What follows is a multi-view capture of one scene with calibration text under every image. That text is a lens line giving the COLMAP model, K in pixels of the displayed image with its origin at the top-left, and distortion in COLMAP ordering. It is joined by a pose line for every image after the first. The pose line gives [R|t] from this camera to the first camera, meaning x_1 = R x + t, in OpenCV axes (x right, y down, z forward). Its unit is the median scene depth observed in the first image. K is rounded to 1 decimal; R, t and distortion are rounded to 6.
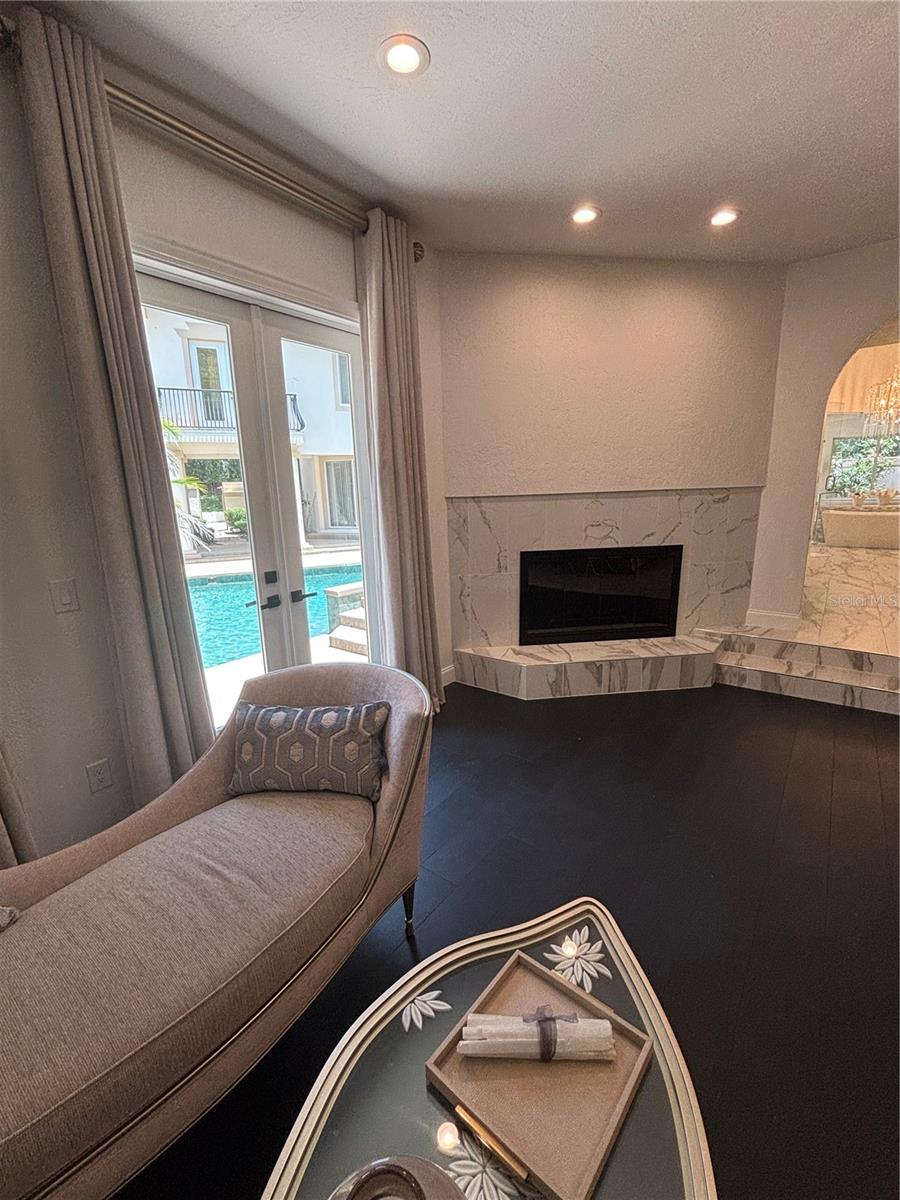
lens RADIAL K [[506.7, 0, 446.3], [0, 506.7, 604.1], [0, 0, 1]] dist [-0.001412, 0.000538]
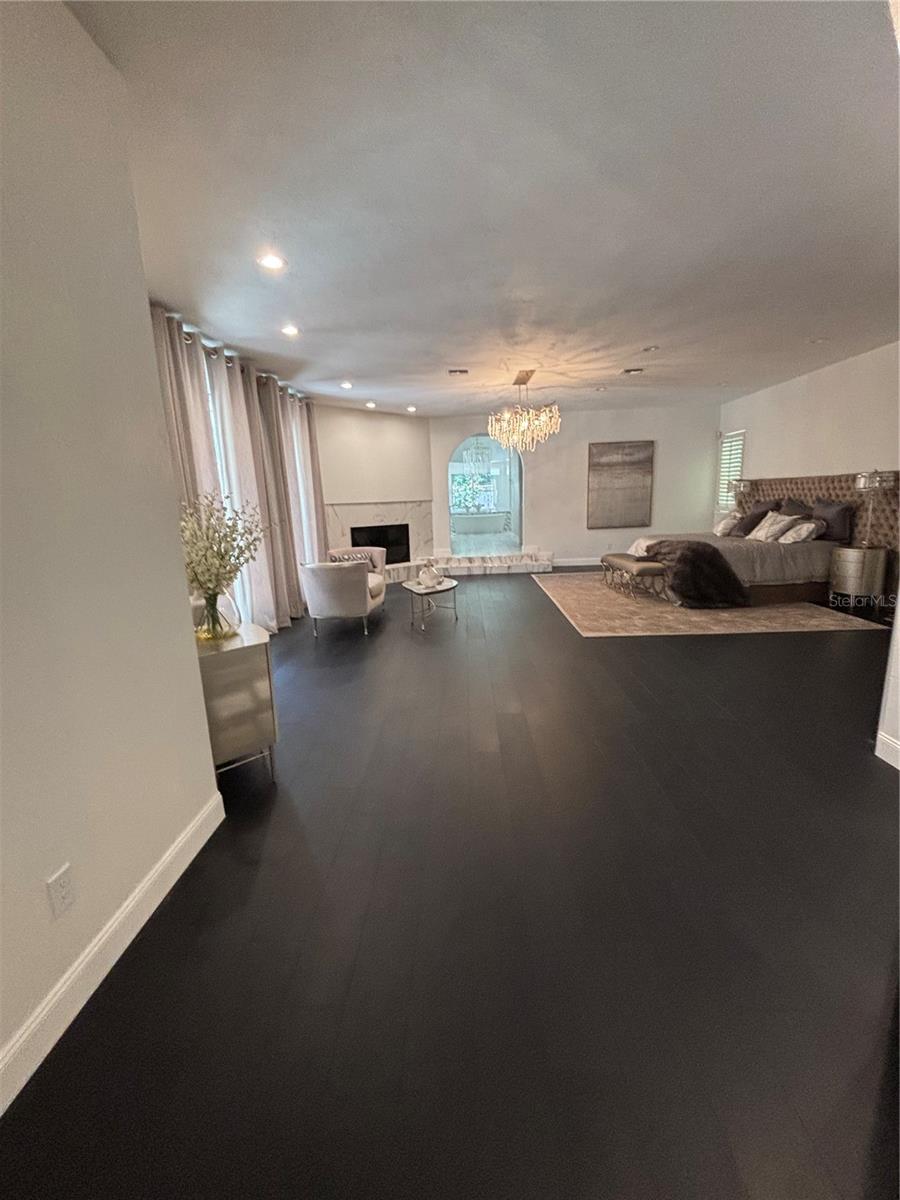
lens RADIAL K [[506.7, 0, 445.7], [0, 506.7, 606.0], [0, 0, 1]] dist [-0.001412, 0.000538]
pose [[0.814770, -0.119337, 0.567370, -0.886764], [0.138744, 0.990287, 0.009049, 0.302318], [-0.562939, 0.071346, 0.823414, -1.175171]]
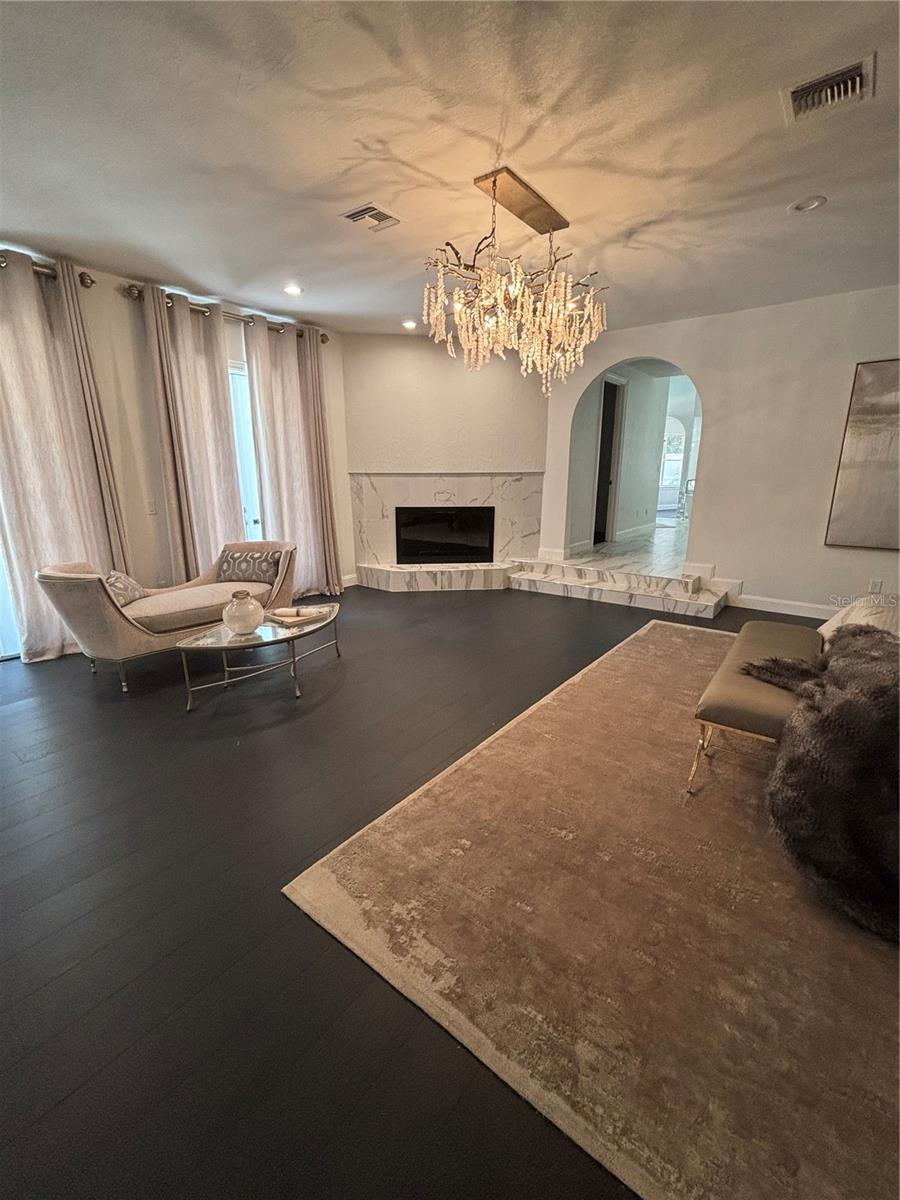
lens RADIAL K [[506.7, 0, 451.9], [0, 506.7, 603.0], [0, 0, 1]] dist [-0.001412, 0.000538]
pose [[0.999562, 0.026080, 0.013986, 0.329333], [-0.026578, 0.998973, 0.036682, 0.154045], [-0.013015, -0.037038, 0.999229, -0.724402]]
